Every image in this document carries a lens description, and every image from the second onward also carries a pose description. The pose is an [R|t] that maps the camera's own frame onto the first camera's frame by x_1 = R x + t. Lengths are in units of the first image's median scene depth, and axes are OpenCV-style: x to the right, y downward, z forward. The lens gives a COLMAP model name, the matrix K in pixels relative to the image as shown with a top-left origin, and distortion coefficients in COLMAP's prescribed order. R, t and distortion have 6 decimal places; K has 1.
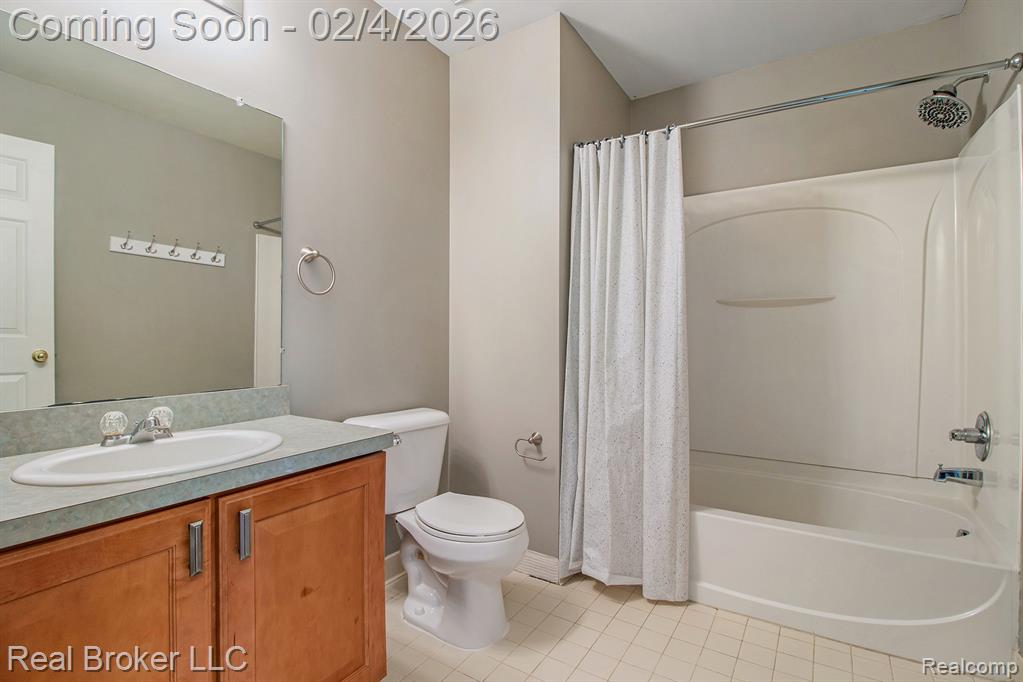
lens RADIAL K [[485.1, 0, 493.1], [0, 485.1, 326.6], [0, 0, 1]] dist [-0.006387, -0.006843]
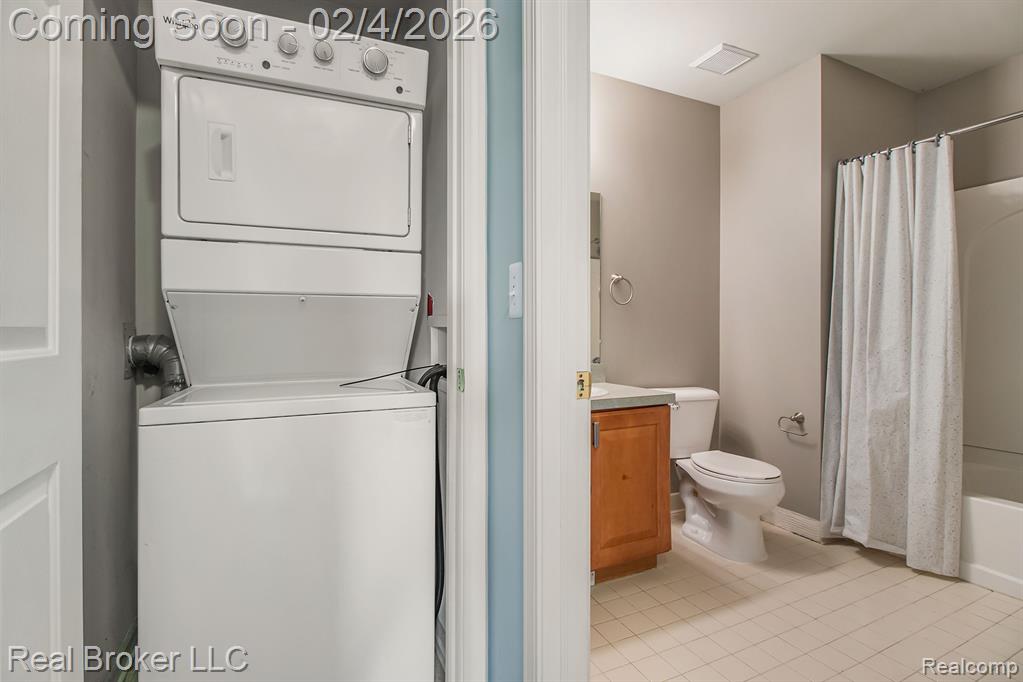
lens RADIAL K [[485.1, 0, 509.3], [0, 485.1, 346.4], [0, 0, 1]] dist [-0.006387, -0.006843]
pose [[0.865586, 0.005196, -0.500733, 0.072887], [0.015743, 0.999170, 0.037582, 0.000513], [0.500512, -0.040414, 0.864786, -0.401918]]
